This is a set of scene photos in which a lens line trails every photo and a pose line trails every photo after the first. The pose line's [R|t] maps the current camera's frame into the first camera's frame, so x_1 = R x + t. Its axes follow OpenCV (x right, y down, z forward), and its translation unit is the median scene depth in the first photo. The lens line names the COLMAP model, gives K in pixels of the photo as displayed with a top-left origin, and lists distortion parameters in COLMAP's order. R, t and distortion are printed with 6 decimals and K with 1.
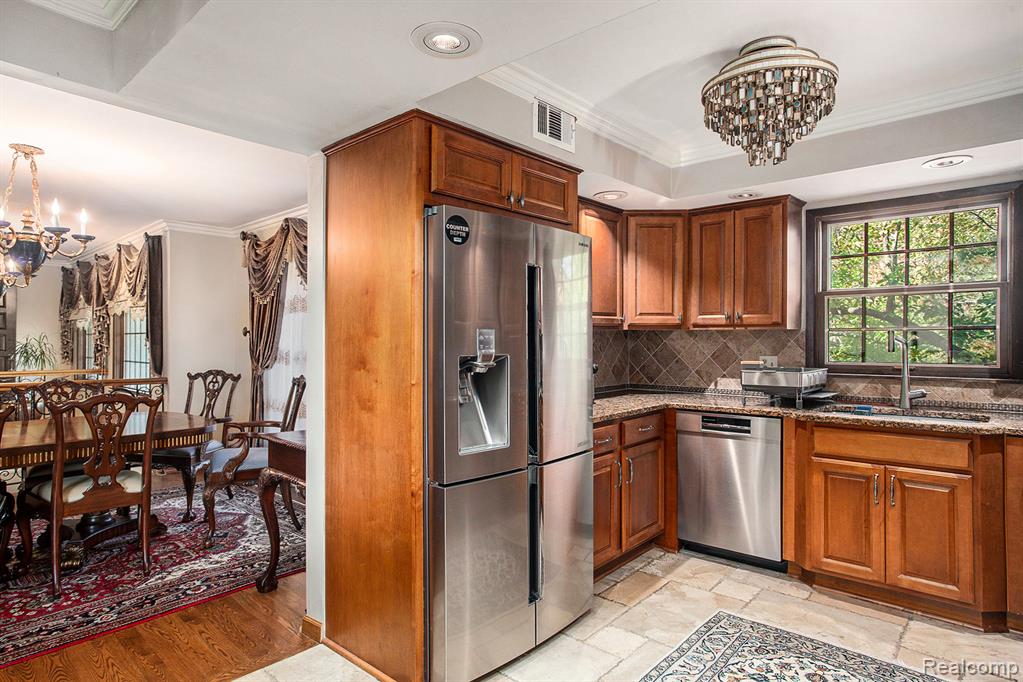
lens RADIAL K [[601.6, 0, 502.2], [0, 601.6, 342.0], [0, 0, 1]] dist [0.001435, 0.001732]
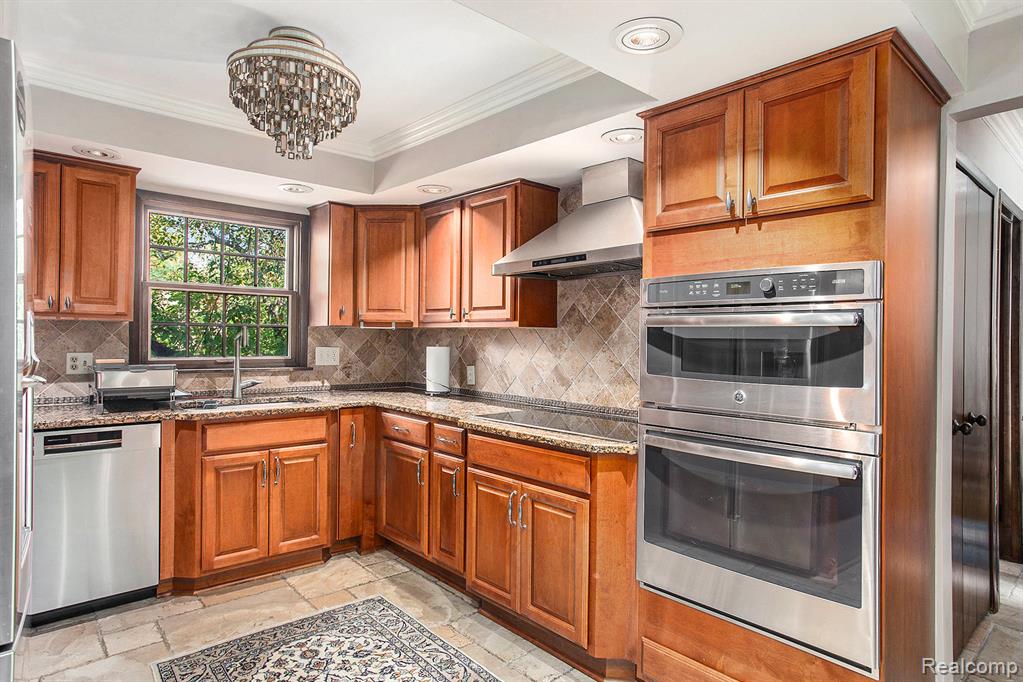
lens RADIAL K [[601.6, 0, 502.2], [0, 601.6, 342.0], [0, 0, 1]] dist [0.001435, 0.001732]
pose [[0.109180, -0.000459, 0.994022, -0.403275], [-0.009907, 0.999950, 0.001550, 0.002088], [-0.993973, -0.010017, 0.109170, 0.447427]]
